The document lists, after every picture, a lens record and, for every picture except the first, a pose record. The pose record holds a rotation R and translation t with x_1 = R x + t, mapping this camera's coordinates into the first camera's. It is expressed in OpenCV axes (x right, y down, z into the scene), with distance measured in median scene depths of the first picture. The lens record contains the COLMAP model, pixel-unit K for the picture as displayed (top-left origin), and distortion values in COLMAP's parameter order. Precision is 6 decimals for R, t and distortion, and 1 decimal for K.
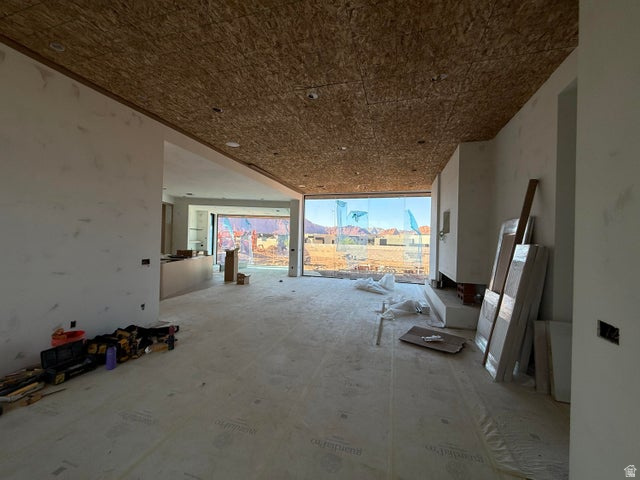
lens RADIAL K [[255.8, 0, 322.2], [0, 255.8, 237.8], [0, 0, 1]] dist [-0.001500, 0.000561]
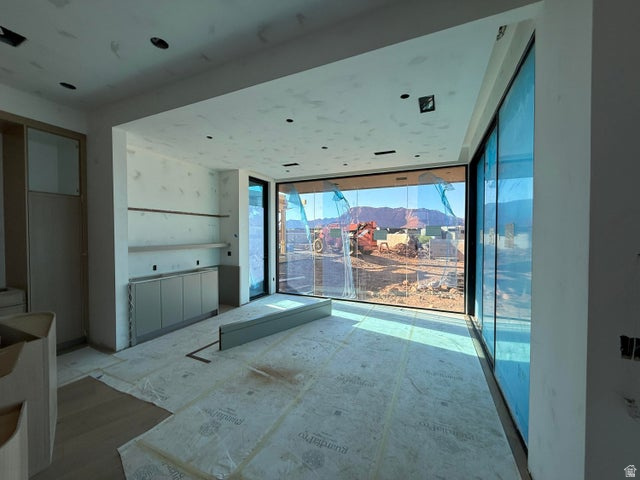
lens RADIAL K [[255.8, 0, 321.7], [0, 255.8, 239.2], [0, 0, 1]] dist [-0.001500, 0.000561]
pose [[0.880624, -0.017459, -0.473494, -0.096159], [0.028396, 0.999469, 0.015959, 0.002623], [0.472964, -0.027499, 0.880653, 0.487627]]
